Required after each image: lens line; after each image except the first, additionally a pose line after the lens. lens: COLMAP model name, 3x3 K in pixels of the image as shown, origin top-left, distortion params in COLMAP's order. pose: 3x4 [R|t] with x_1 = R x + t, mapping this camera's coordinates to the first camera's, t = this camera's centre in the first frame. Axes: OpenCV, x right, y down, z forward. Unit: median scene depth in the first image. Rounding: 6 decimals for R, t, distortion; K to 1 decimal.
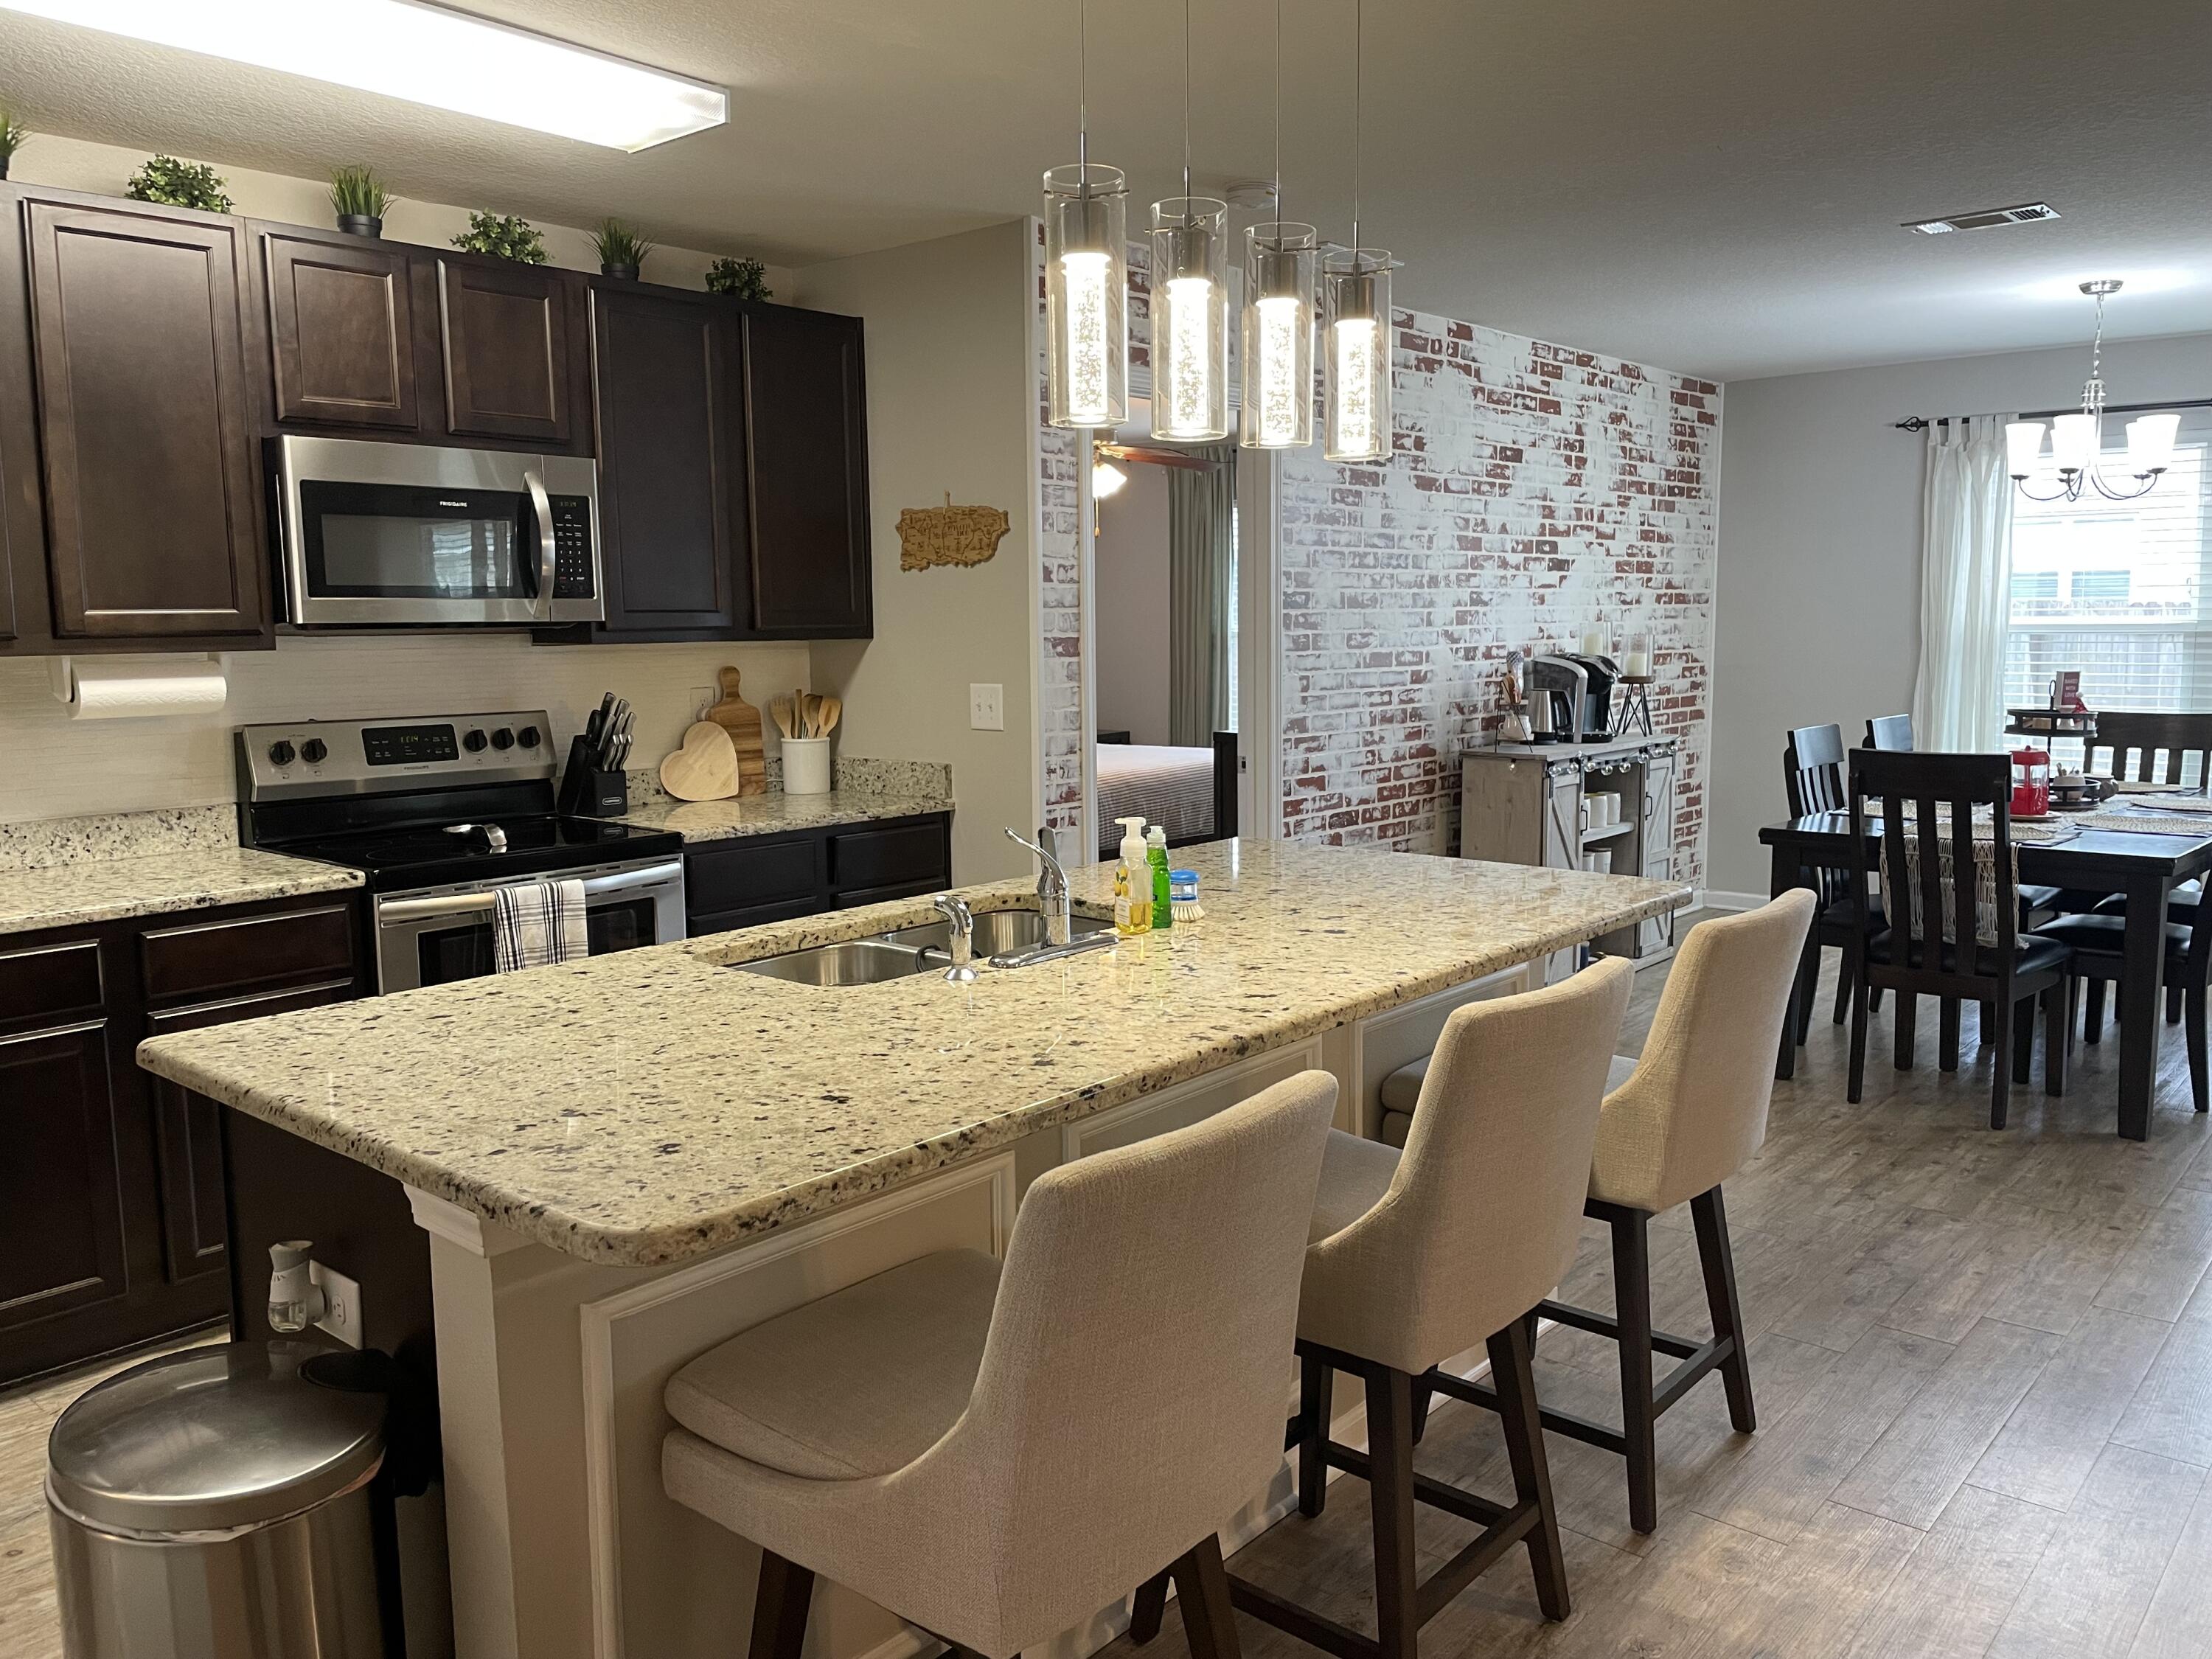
lens RADIAL K [[1693.5, 0, 1118.3], [0, 1693.5, 824.2], [0, 0, 1]] dist [0.099424, -0.126406]
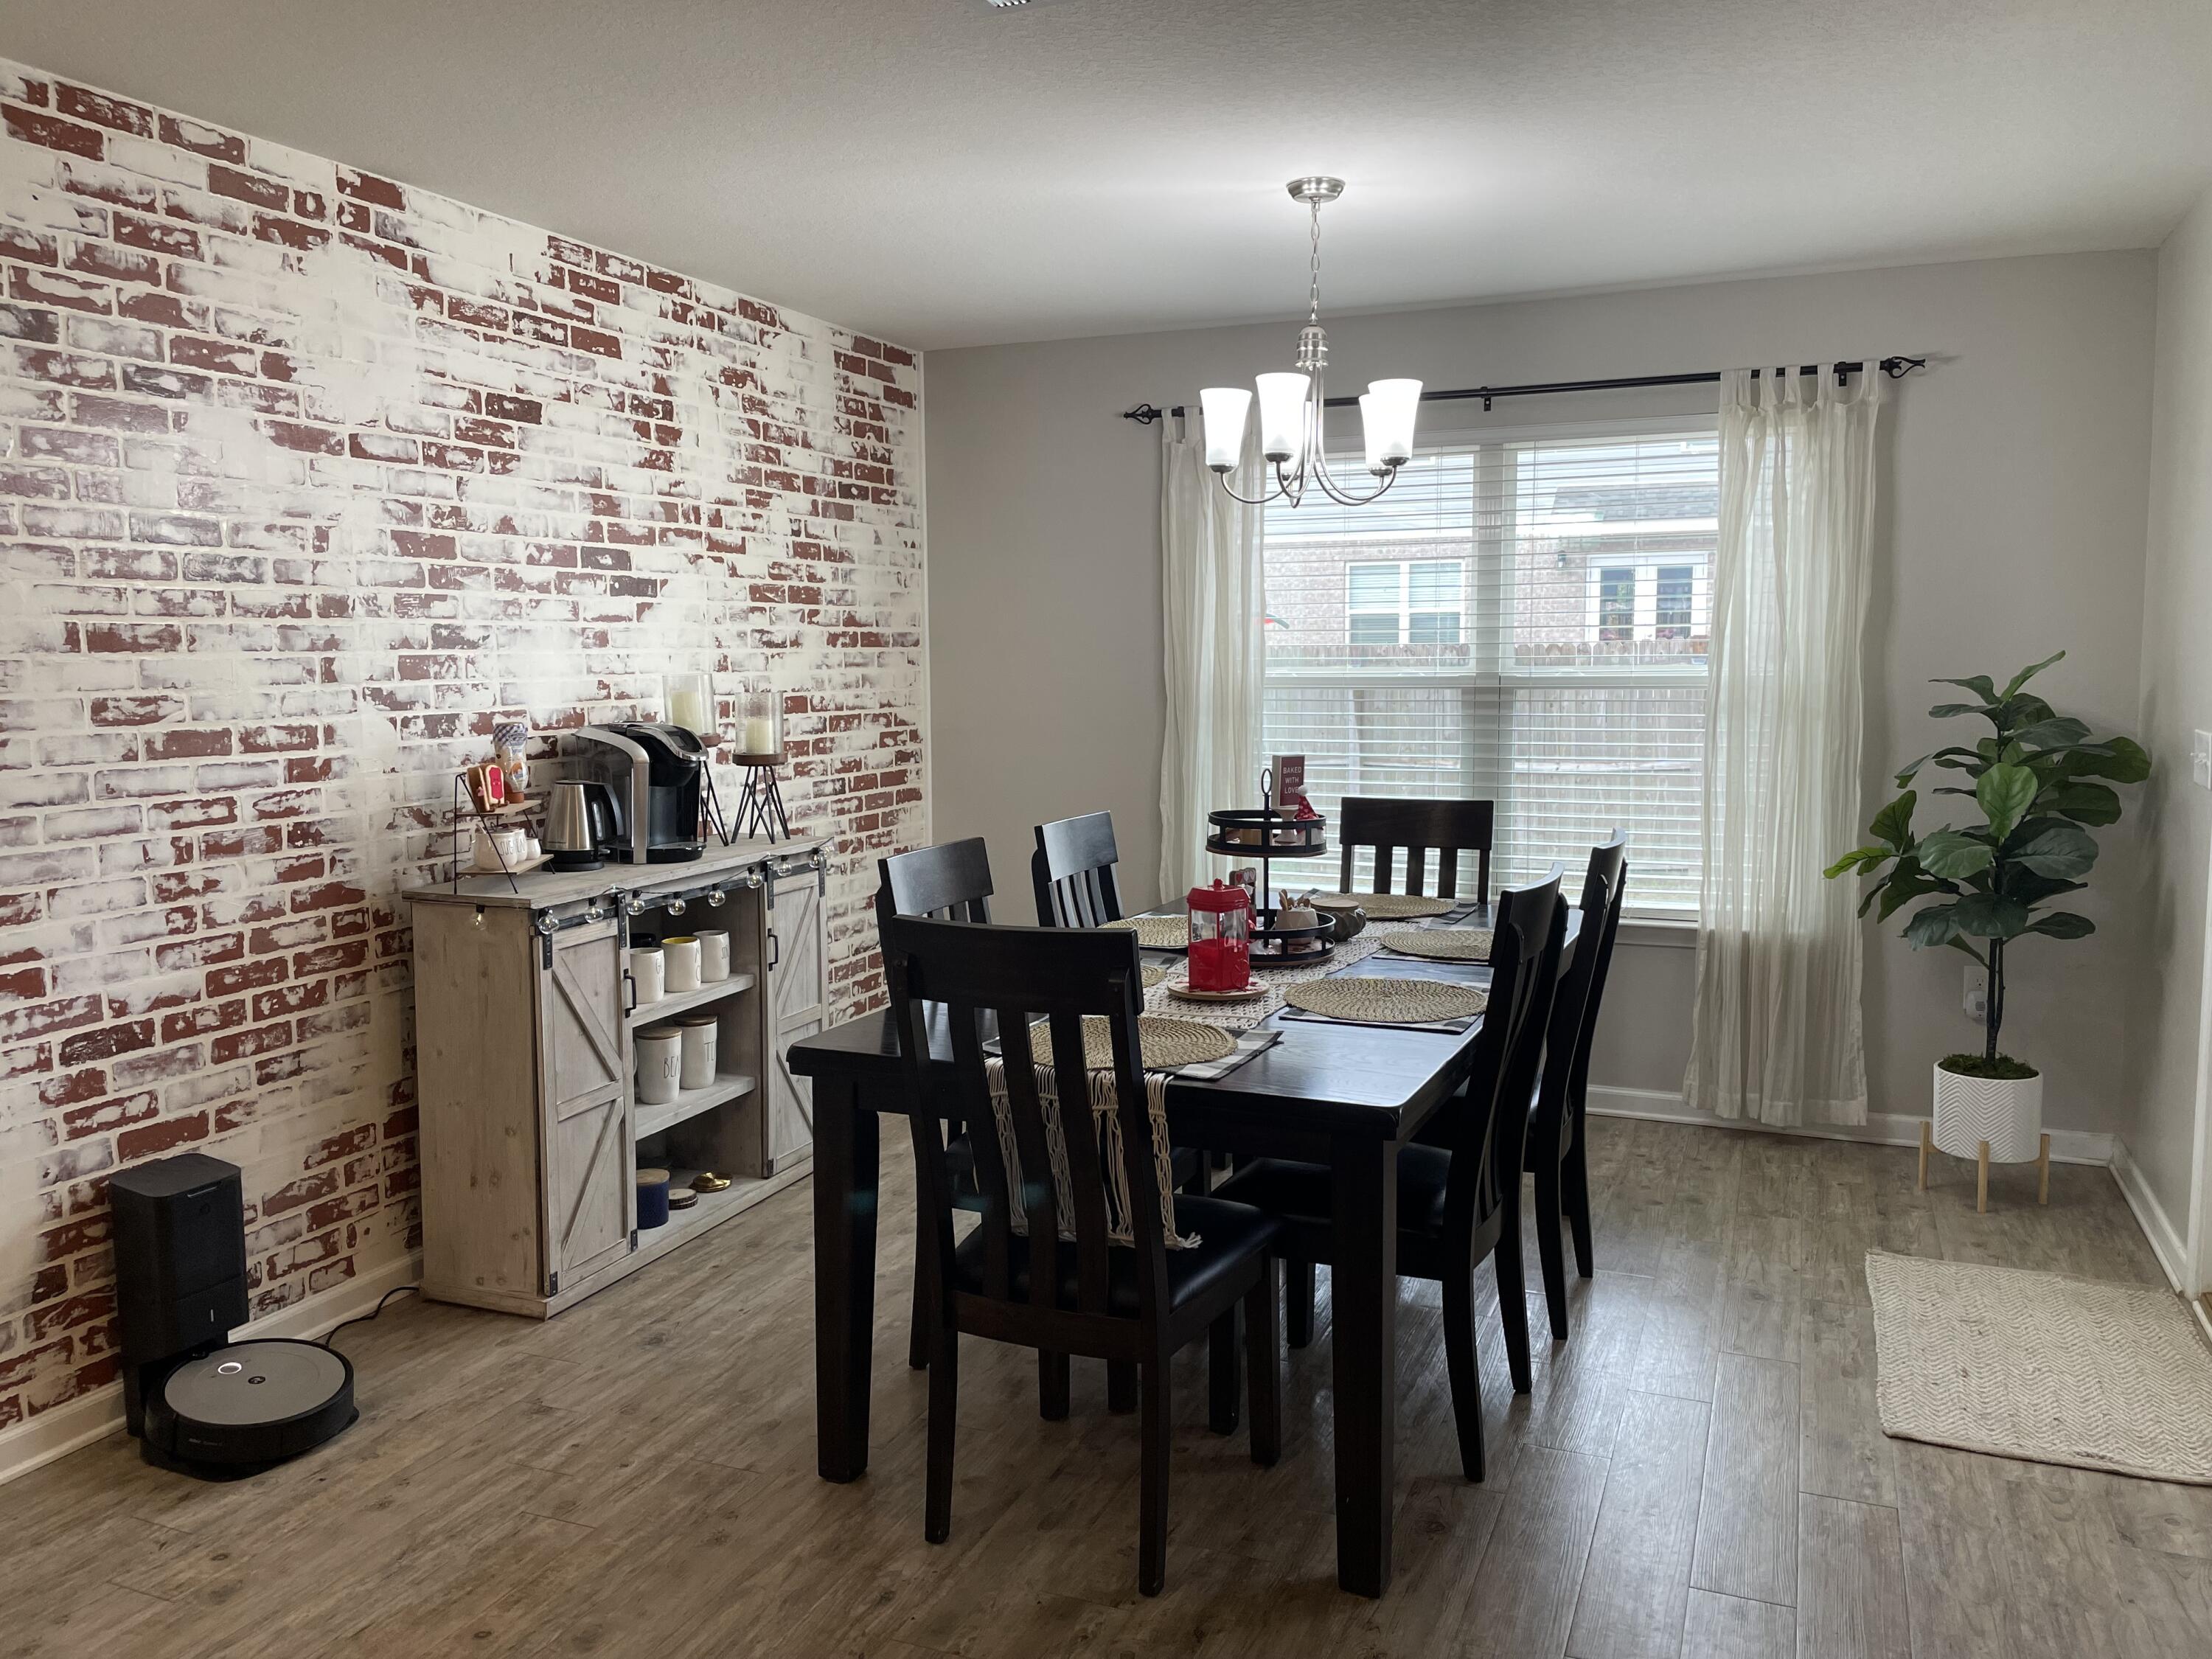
lens RADIAL K [[1693.5, 0, 1118.3], [0, 1693.5, 824.2], [0, 0, 1]] dist [0.099424, -0.126406]
pose [[0.949384, -0.030187, 0.312664, 0.245271], [0.036279, 0.999248, -0.013681, -0.048250], [-0.312016, 0.024332, 0.949765, 0.343978]]
